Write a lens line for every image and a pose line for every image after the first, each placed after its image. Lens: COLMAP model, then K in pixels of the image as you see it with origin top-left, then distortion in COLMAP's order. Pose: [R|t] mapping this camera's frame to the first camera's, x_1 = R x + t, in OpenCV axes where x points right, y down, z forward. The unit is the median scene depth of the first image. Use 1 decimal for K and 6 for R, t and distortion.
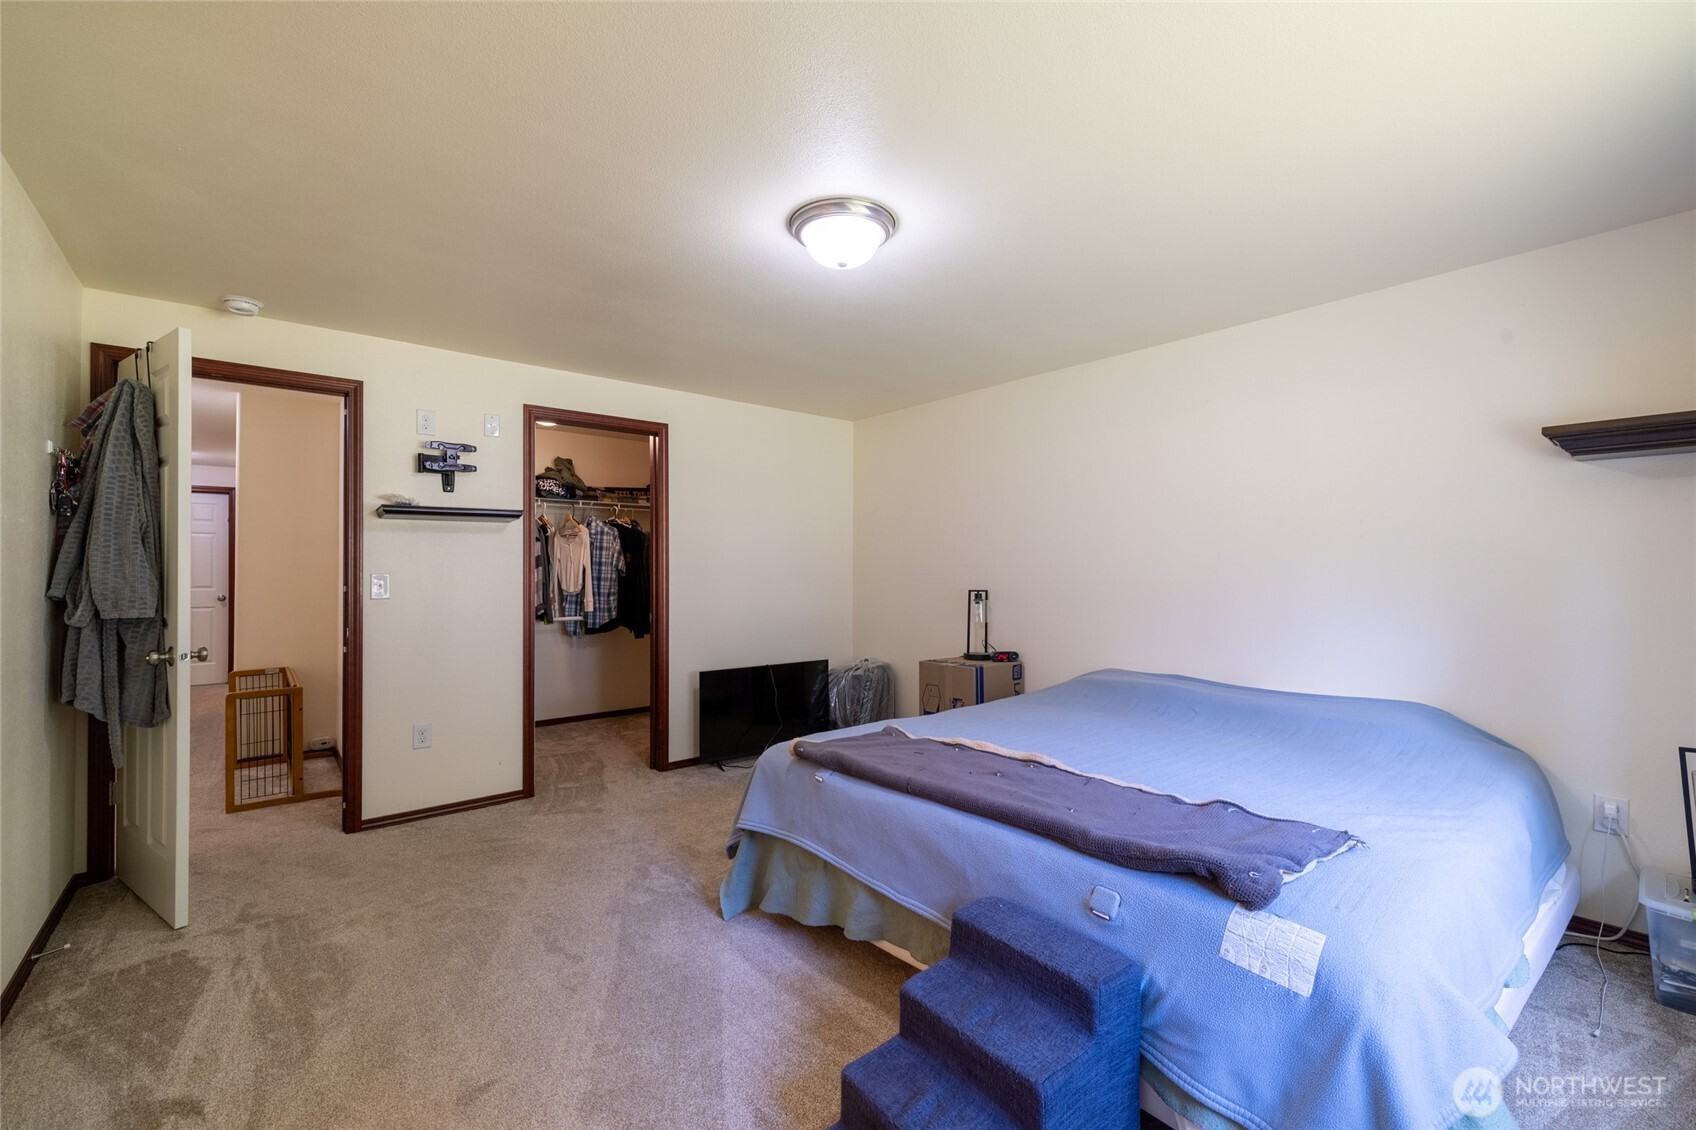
lens RADIAL K [[706.6, 0, 848.0], [0, 706.6, 565.0], [0, 0, 1]] dist [0.001218, 0.000060]
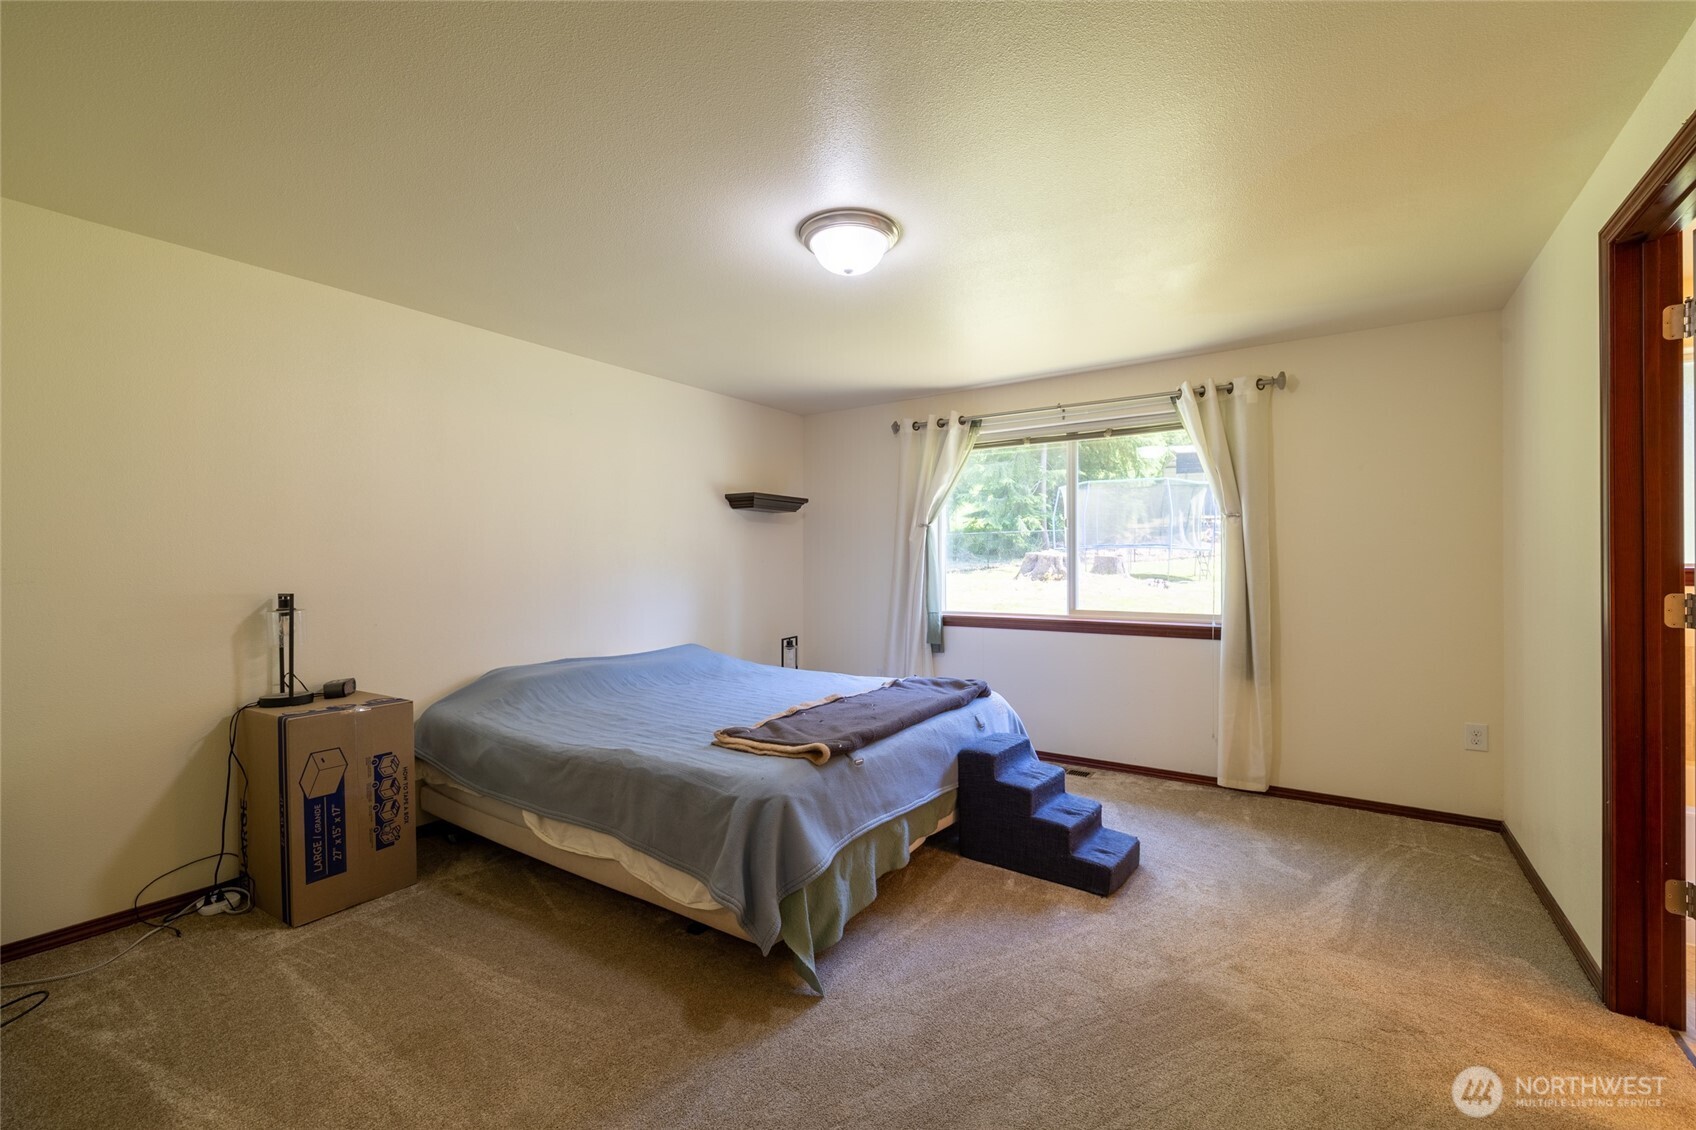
lens RADIAL K [[706.6, 0, 848.0], [0, 706.6, 565.0], [0, 0, 1]] dist [0.001218, 0.000060]
pose [[-0.265406, 0.004342, 0.964127, -1.033164], [-0.007302, 0.999952, -0.006514, 0.018705], [-0.964109, -0.008769, -0.265361, 1.282378]]
